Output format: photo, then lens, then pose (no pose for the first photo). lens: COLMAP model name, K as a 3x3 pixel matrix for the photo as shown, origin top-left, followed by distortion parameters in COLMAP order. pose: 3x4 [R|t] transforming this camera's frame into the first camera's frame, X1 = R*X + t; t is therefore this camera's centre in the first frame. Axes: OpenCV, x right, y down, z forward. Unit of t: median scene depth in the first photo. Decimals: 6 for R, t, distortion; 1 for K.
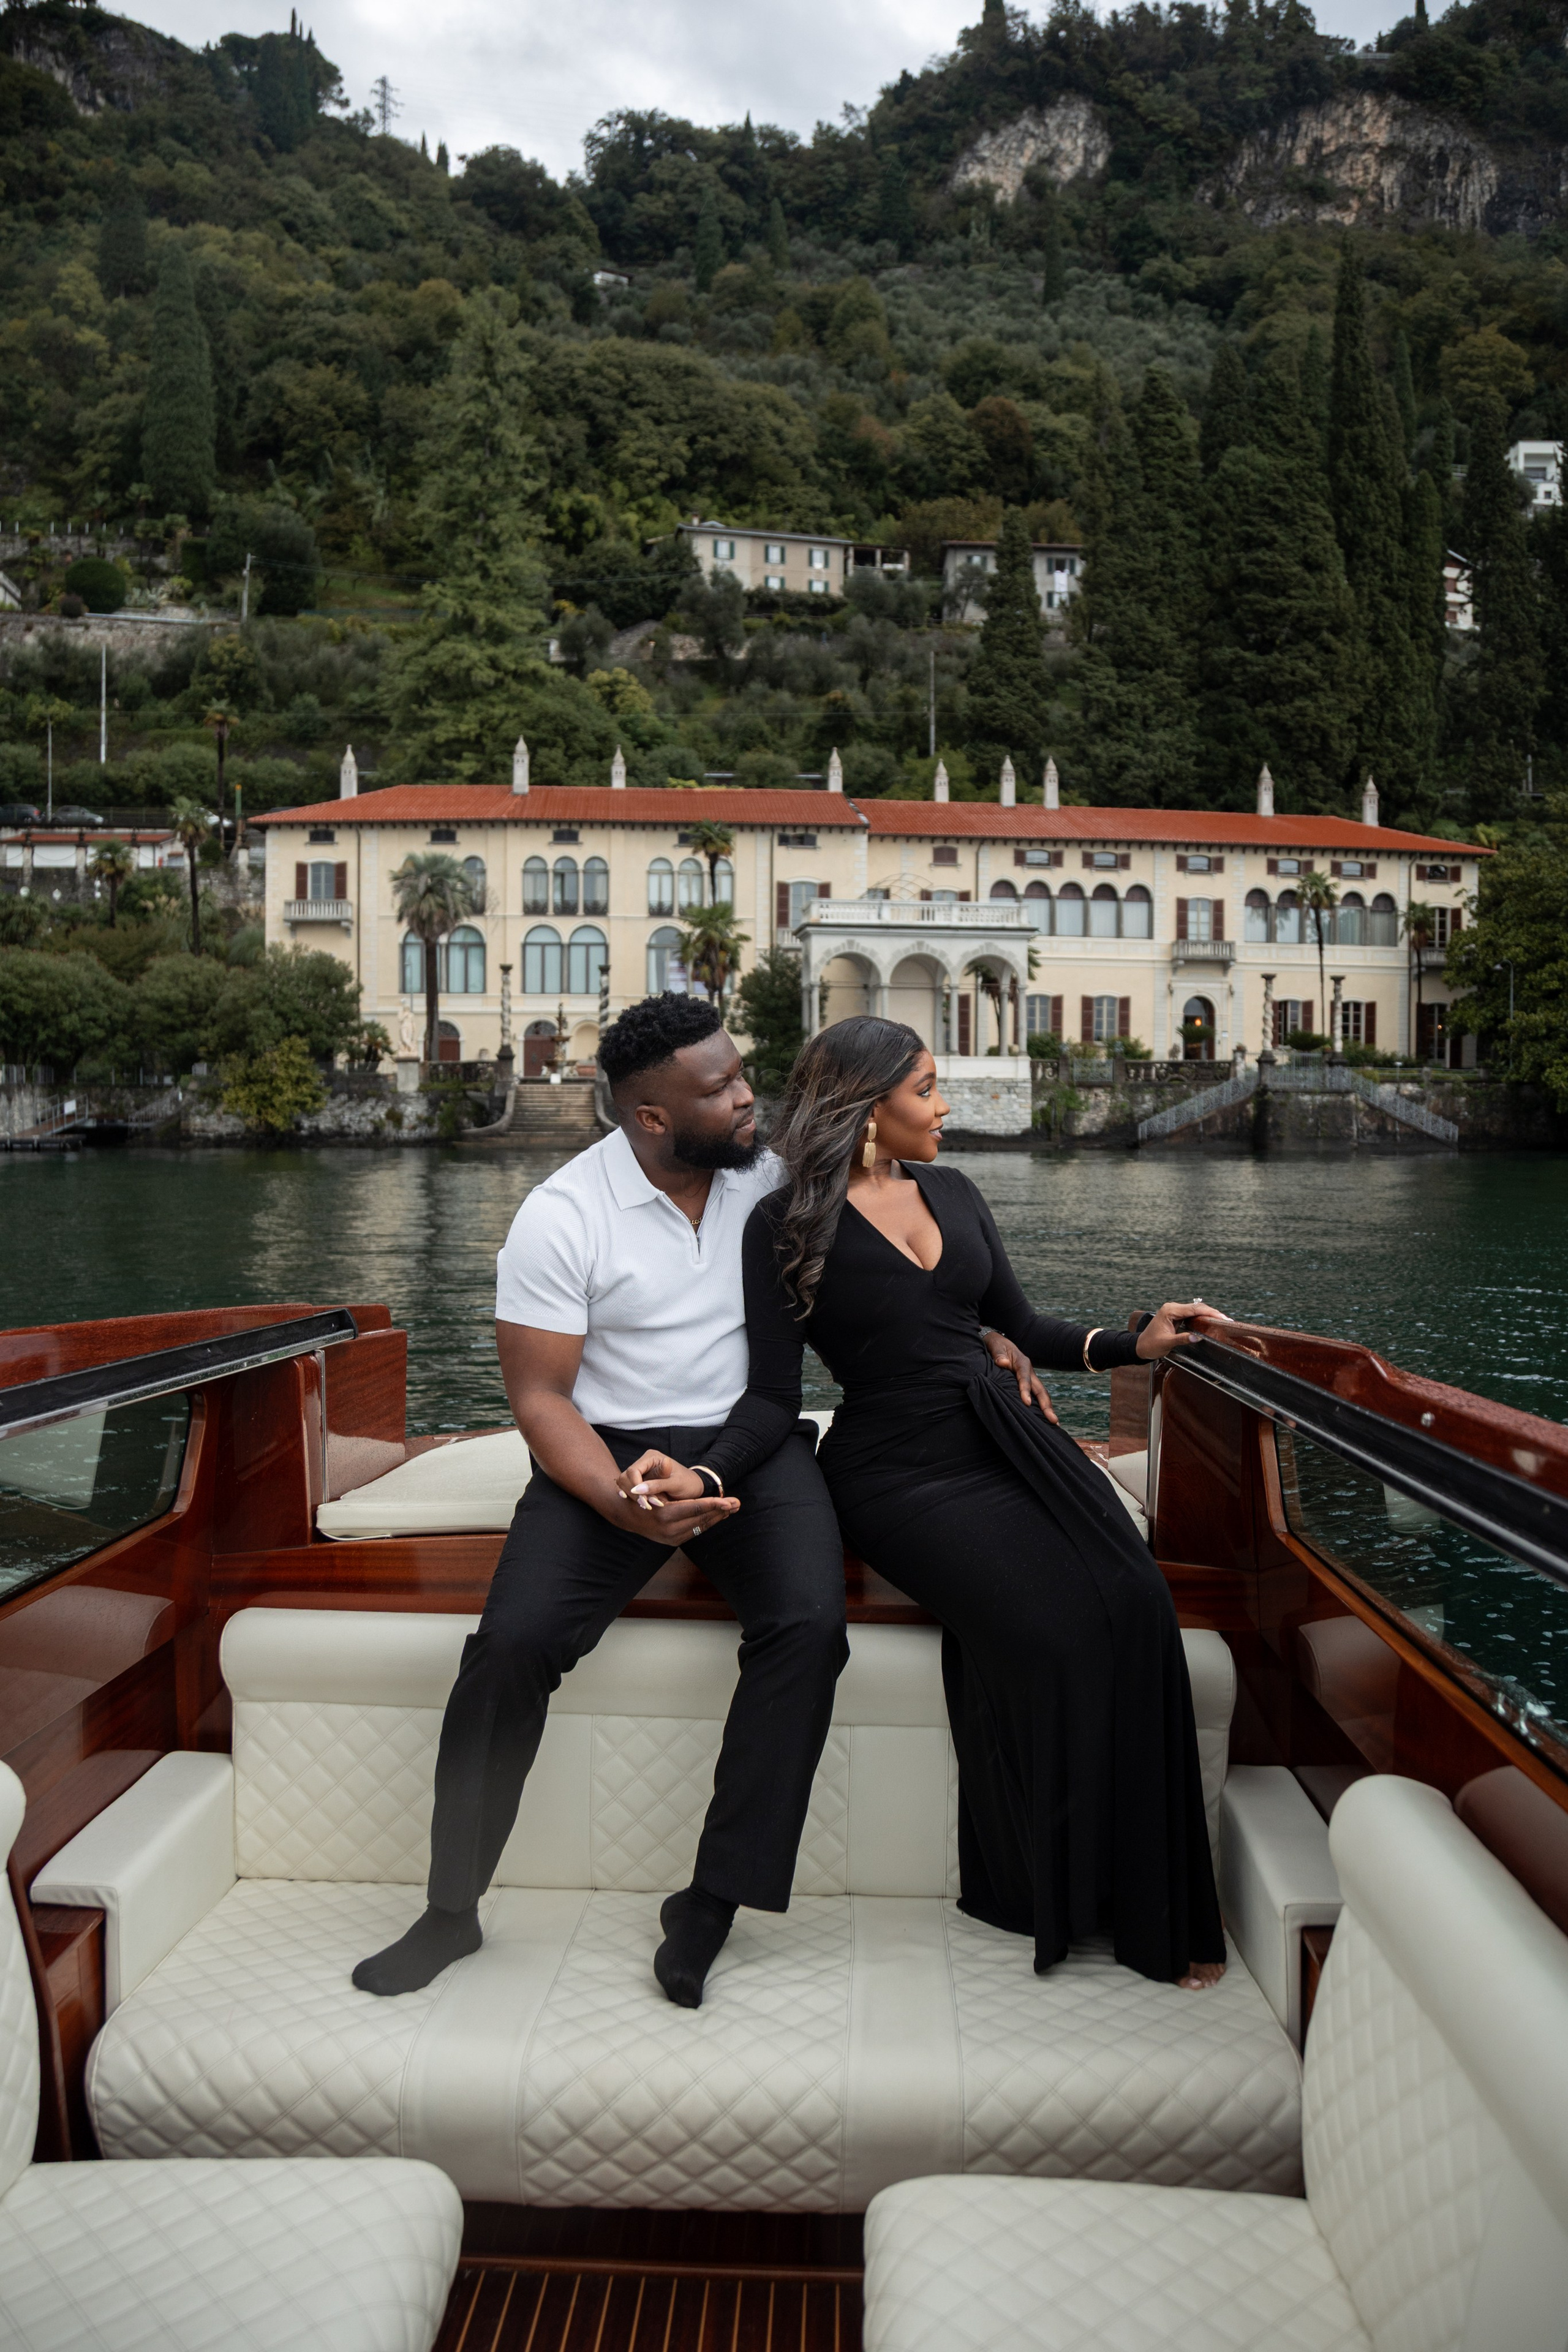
lens RADIAL K [[1709.7, 0, 788.1], [0, 1709.7, 1180.3], [0, 0, 1]] dist [-0.127648, 0.072530]
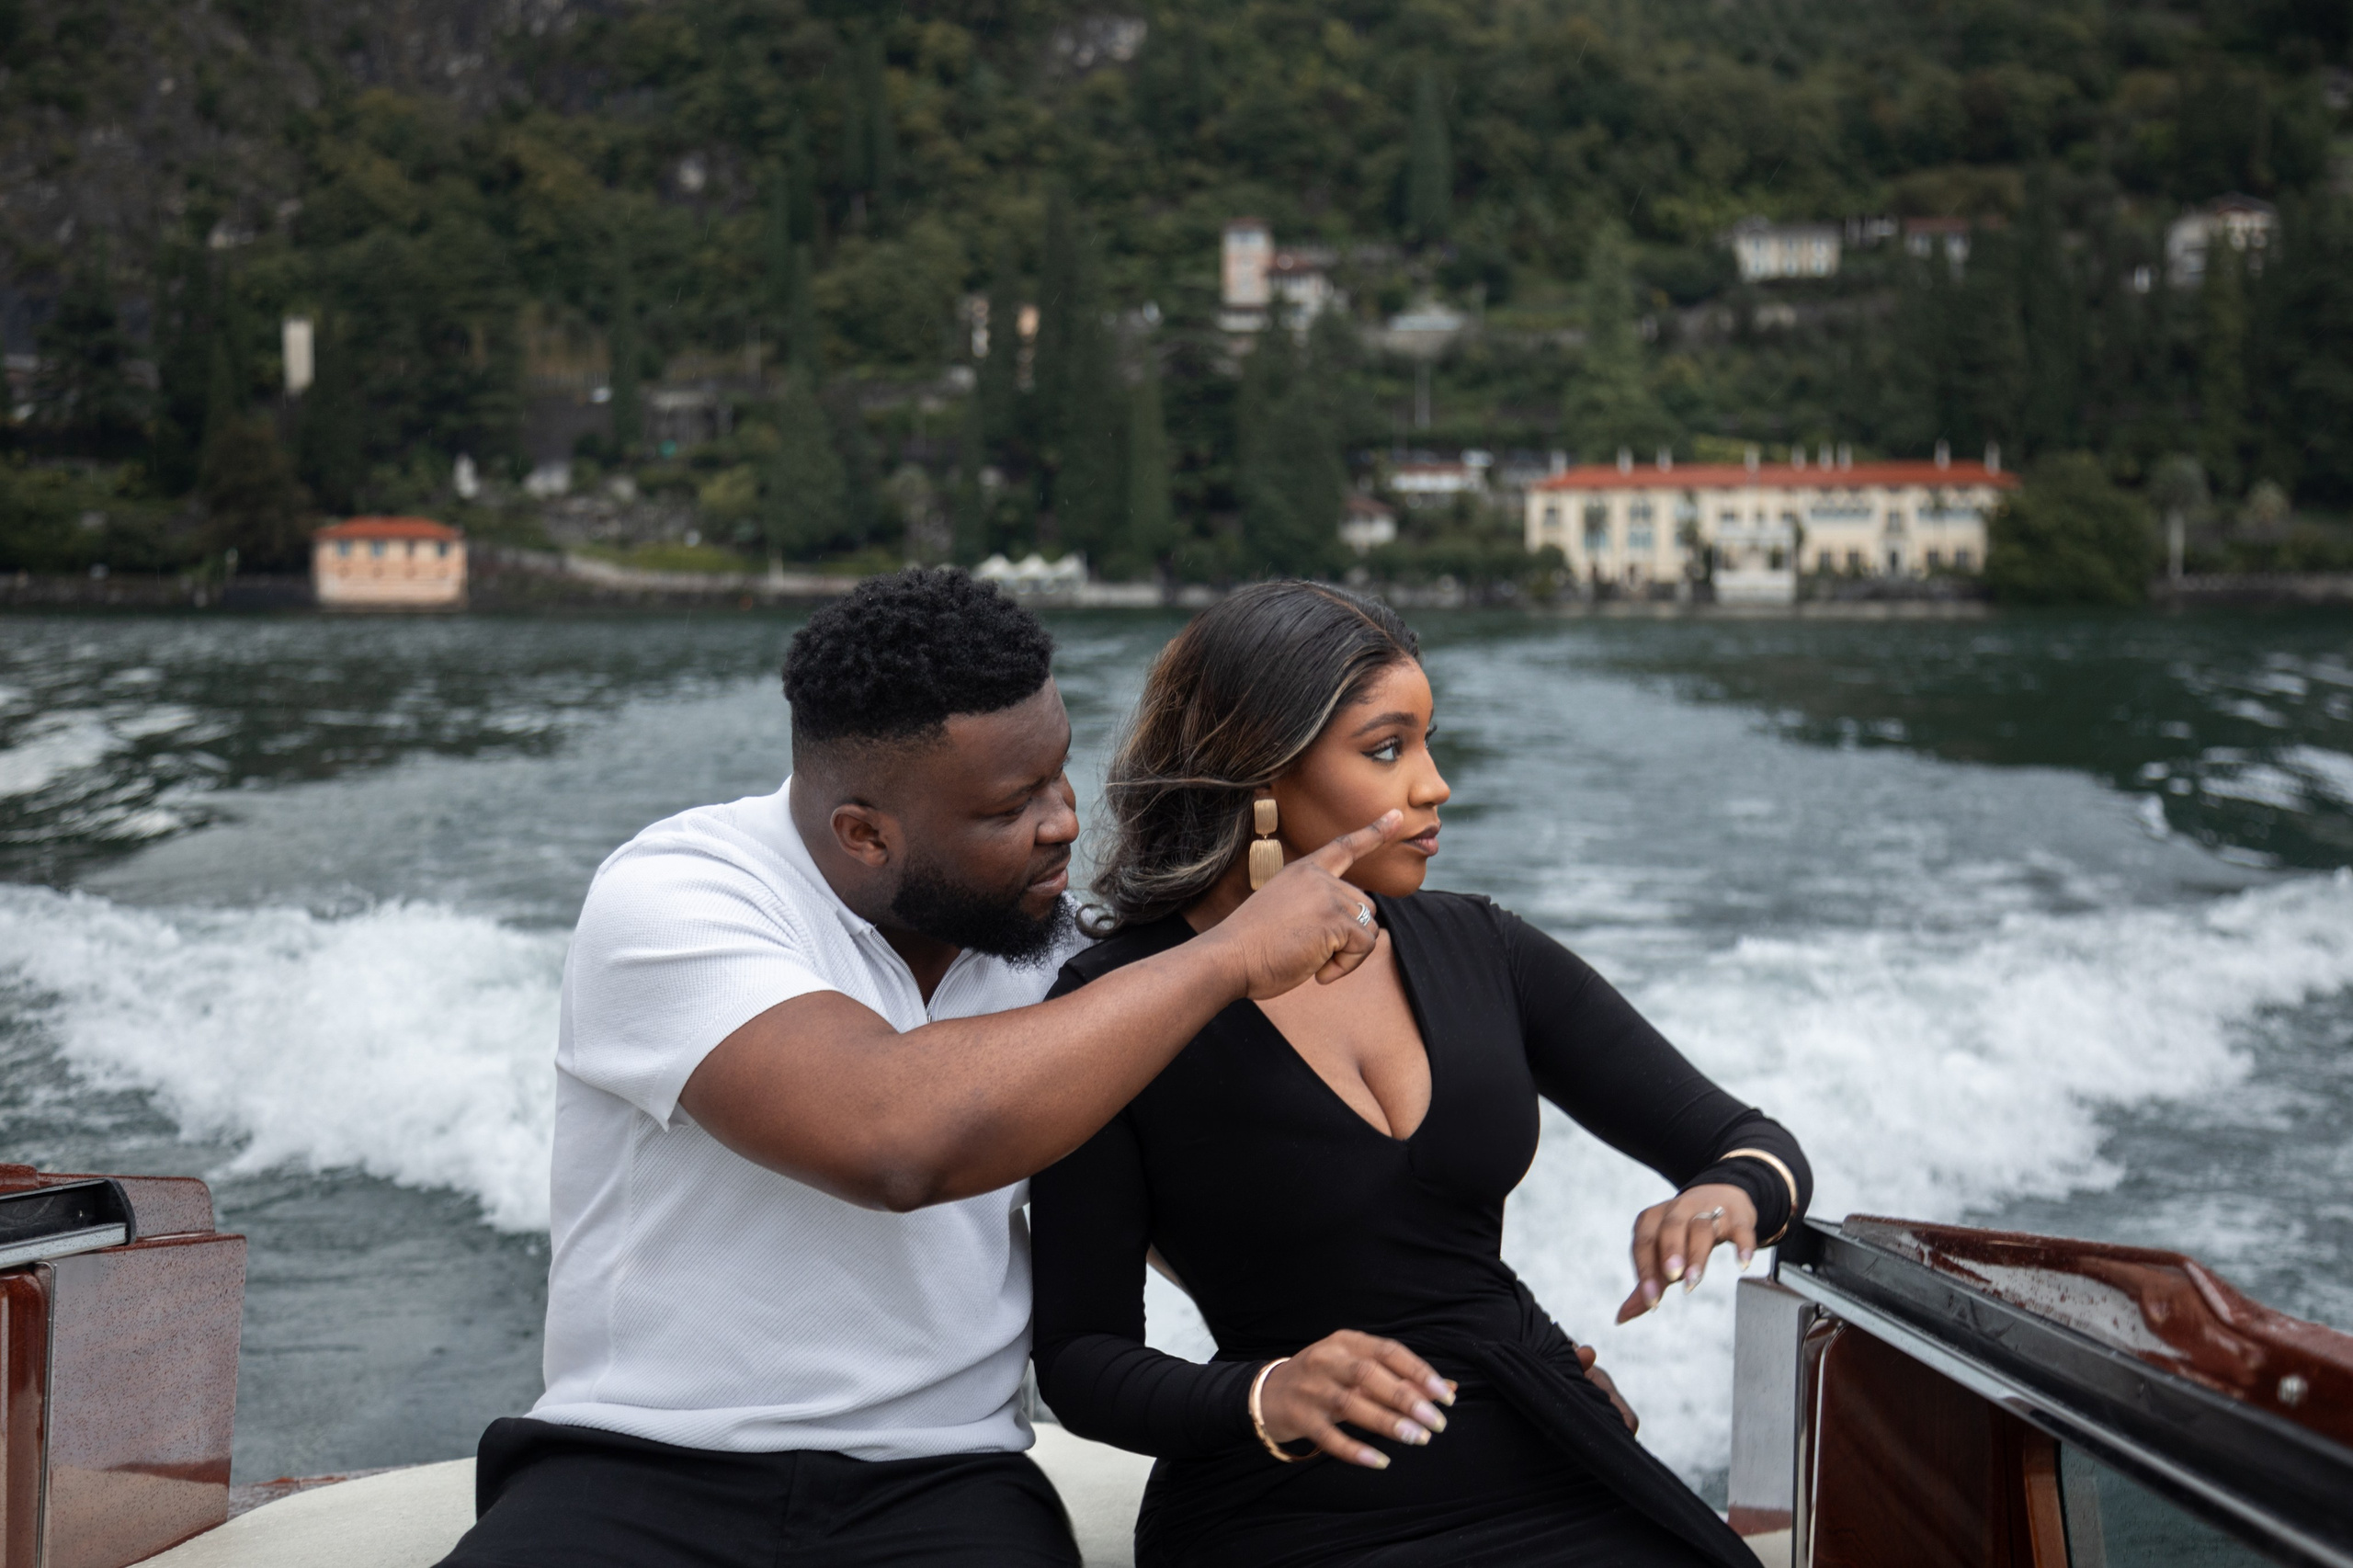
lens RADIAL K [[3356.8, 0, 1176.5], [0, 3356.8, 784.0], [0, 0, 1]] dist [0.142557, 0.059935]
pose [[0.954303, 0.013301, -0.298544, 0.619110], [-0.005970, 0.999658, 0.025455, 0.104061], [0.298781, -0.022509, 0.954056, -3.495513]]
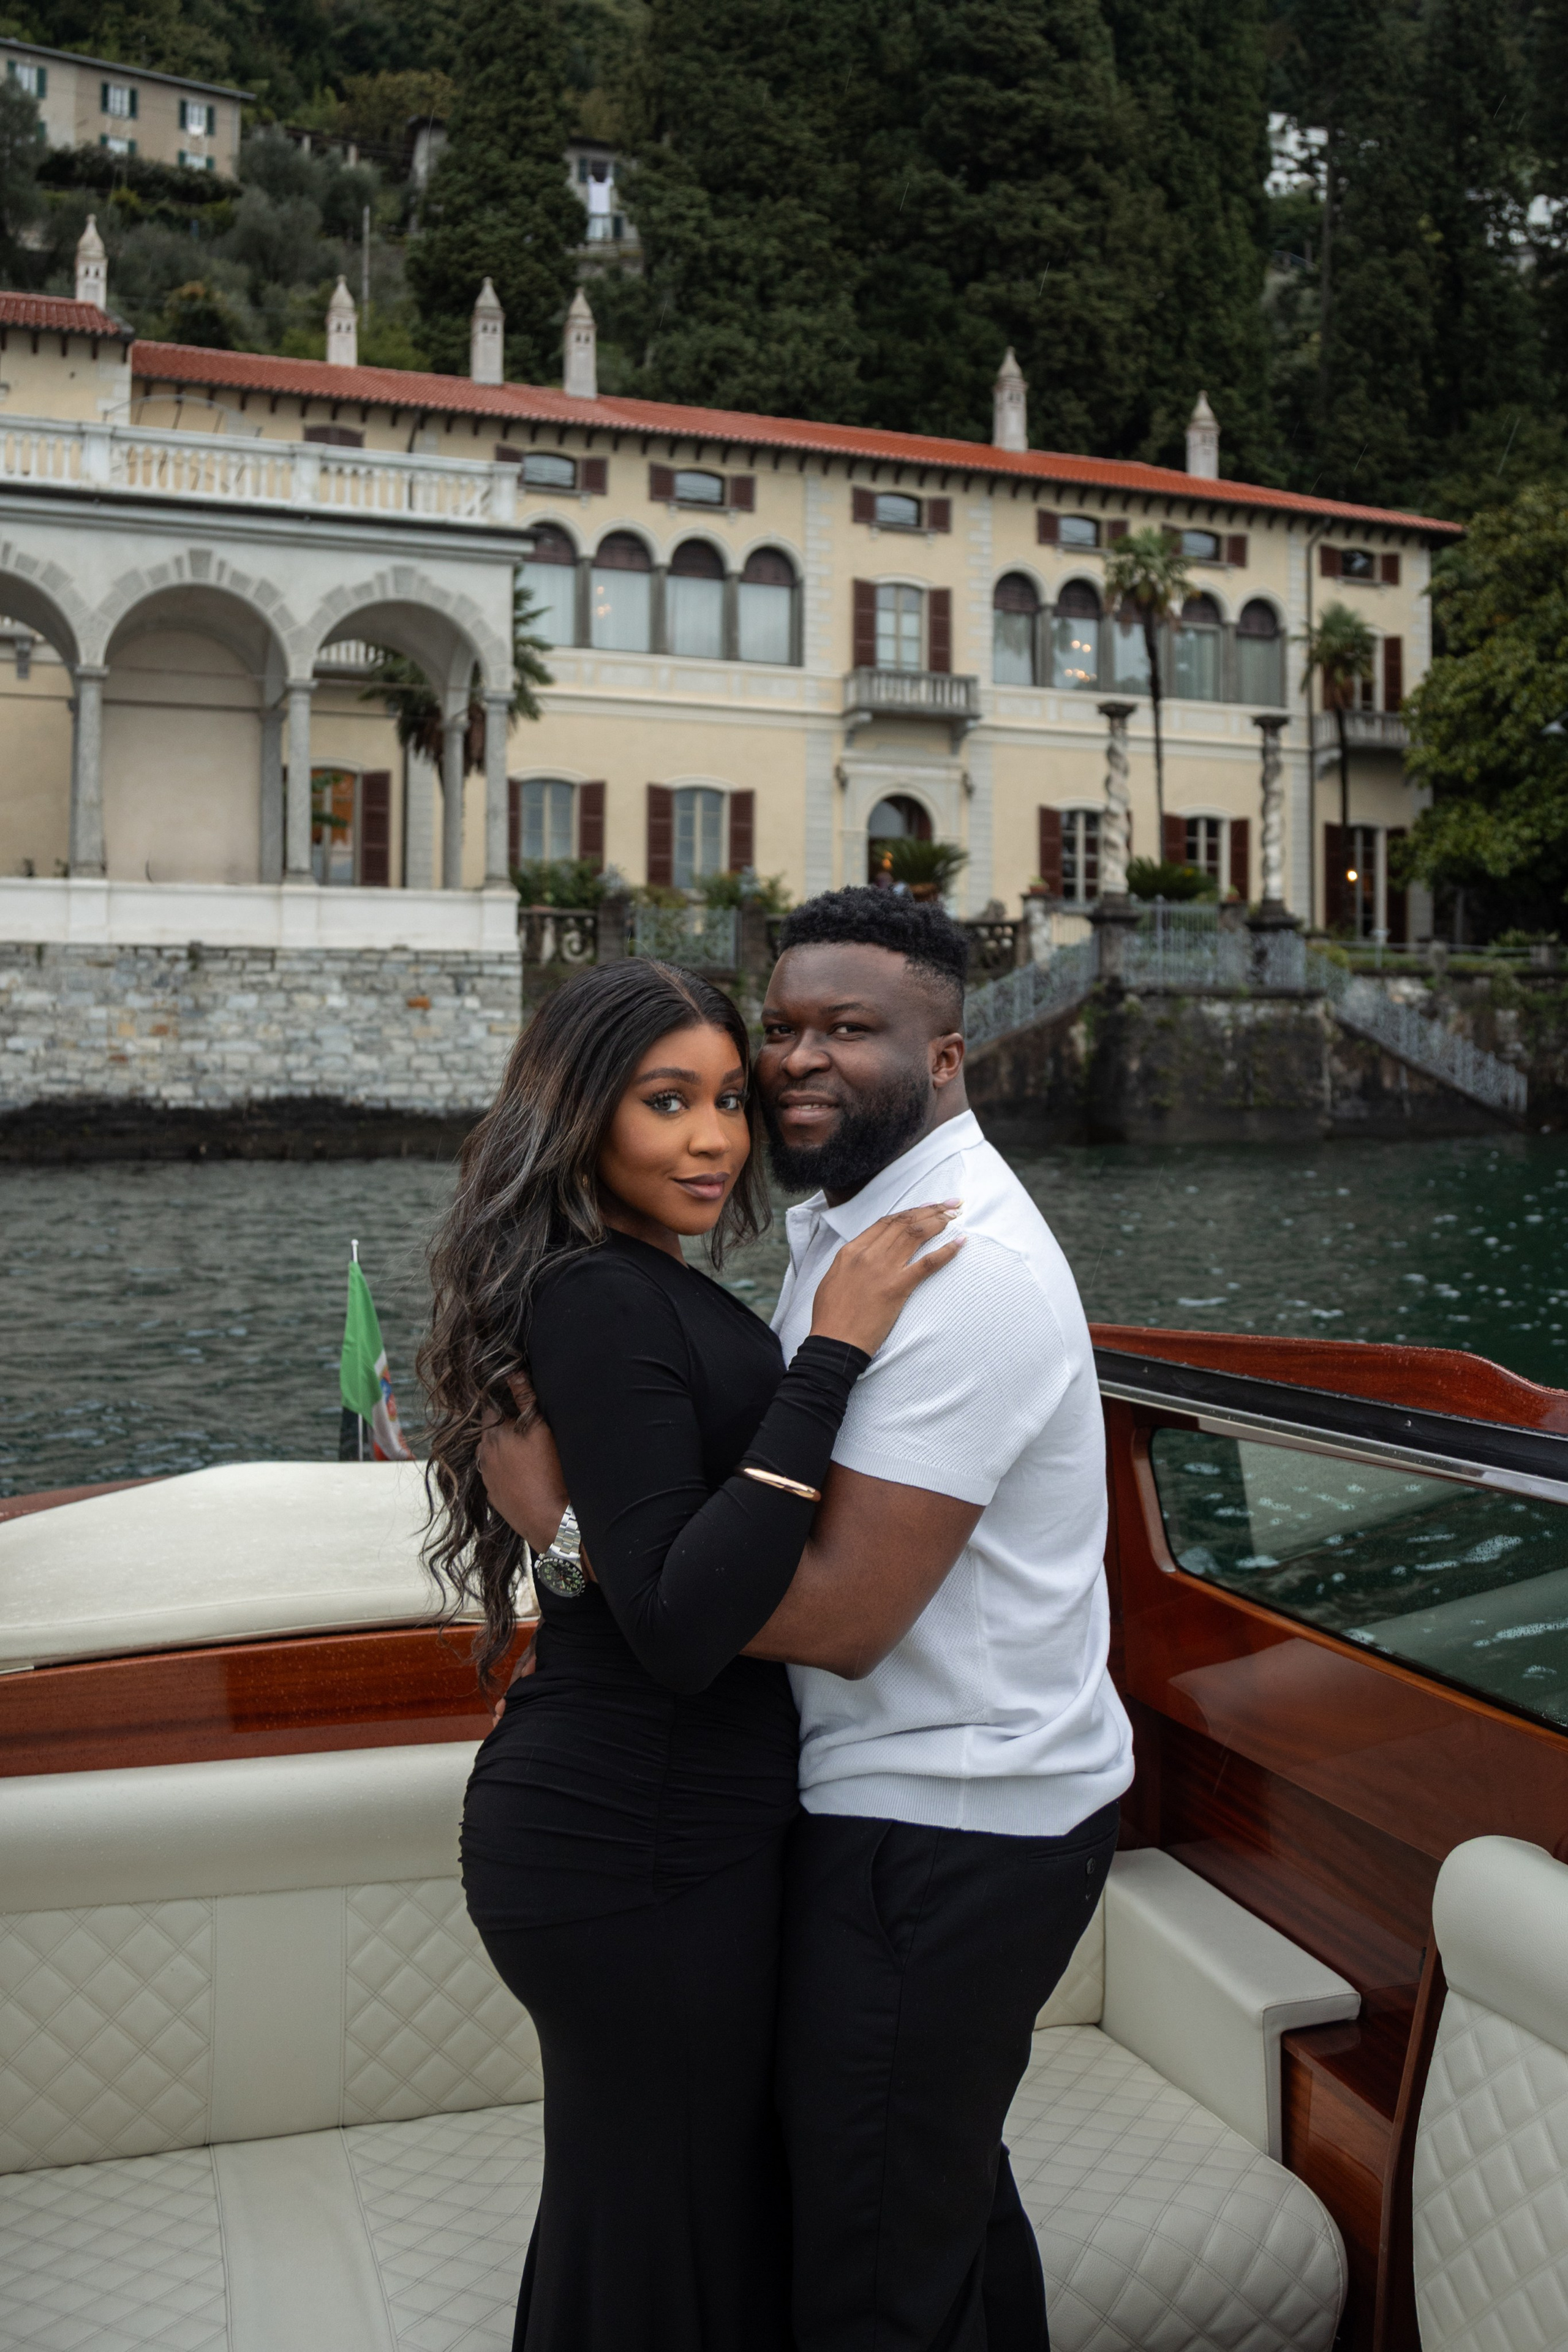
lens RADIAL K [[2076.2, 0, 784.9], [0, 2076.2, 985.7], [0, 0, 1]] dist [-0.016580, 0.004011]
pose [[0.968208, 0.009579, 0.249963, 0.060429], [0.007476, 0.997712, -0.067193, -0.016058], [-0.250035, 0.066925, 0.965921, 0.392759]]
